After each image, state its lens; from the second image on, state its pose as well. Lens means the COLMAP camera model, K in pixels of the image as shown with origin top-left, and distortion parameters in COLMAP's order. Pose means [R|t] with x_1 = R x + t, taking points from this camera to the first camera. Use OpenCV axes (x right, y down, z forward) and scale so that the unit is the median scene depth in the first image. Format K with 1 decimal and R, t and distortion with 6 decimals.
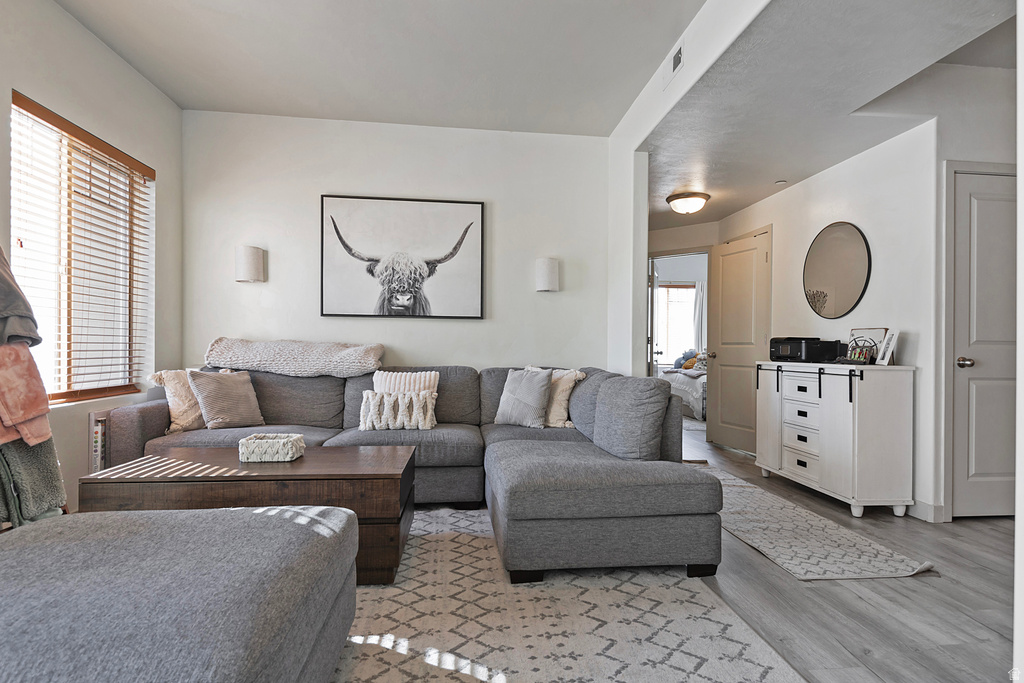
lens RADIAL K [[554.8, 0, 537.3], [0, 554.8, 337.8], [0, 0, 1]] dist [0.015088, -0.011477]
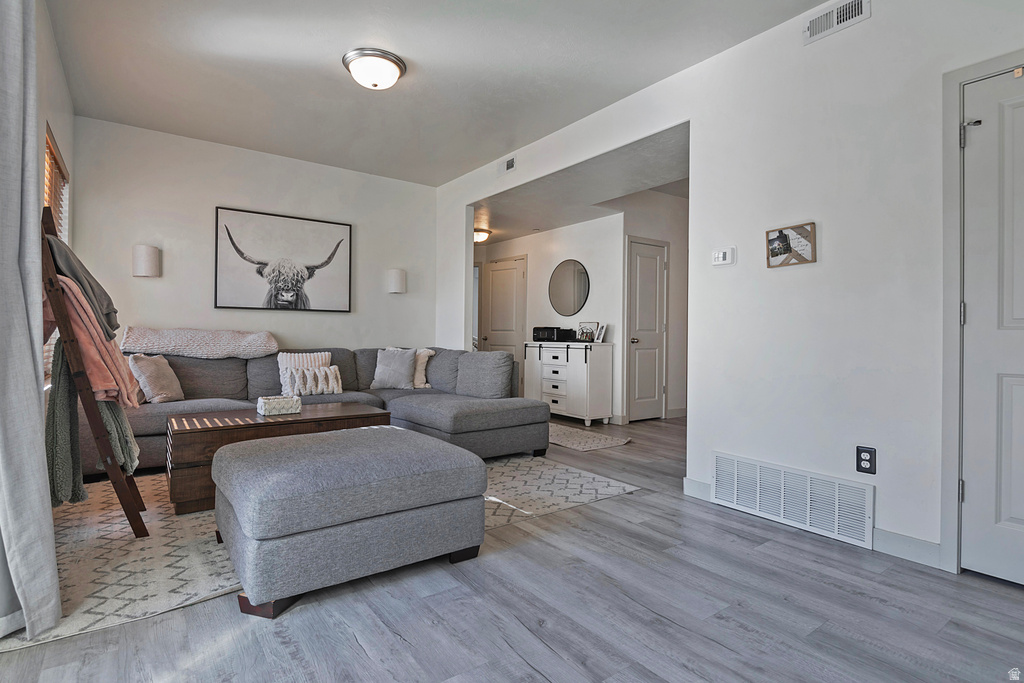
lens RADIAL K [[486.9, 0, 517.5], [0, 486.9, 326.5], [0, 0, 1]] dist [-0.000902, -0.003815]
pose [[0.875034, 0.003209, 0.484050, -0.350860], [-0.005775, 0.999976, 0.003811, -0.007777], [-0.484027, -0.006130, 0.875032, -0.243427]]
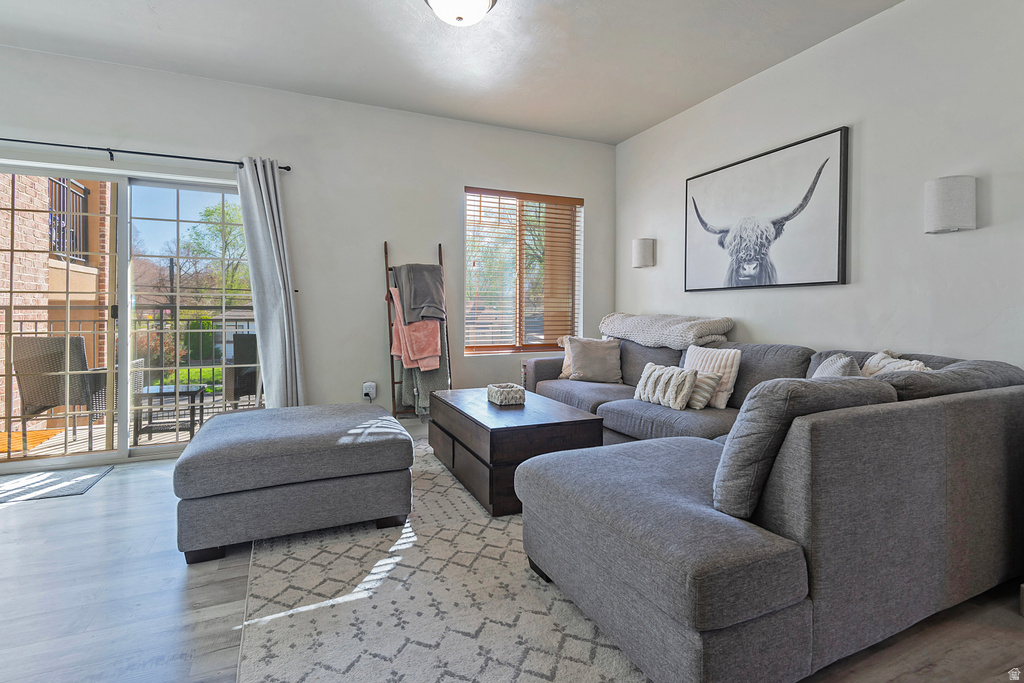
lens RADIAL K [[494.6, 0, 515.6], [0, 494.6, 315.1], [0, 0, 1]] dist [0.014191, -0.012132]
pose [[0.283595, -0.005770, -0.958927, 0.469537], [0.018285, 0.999833, -0.000608, 0.000246], [0.958770, -0.017362, 0.283653, 0.440384]]
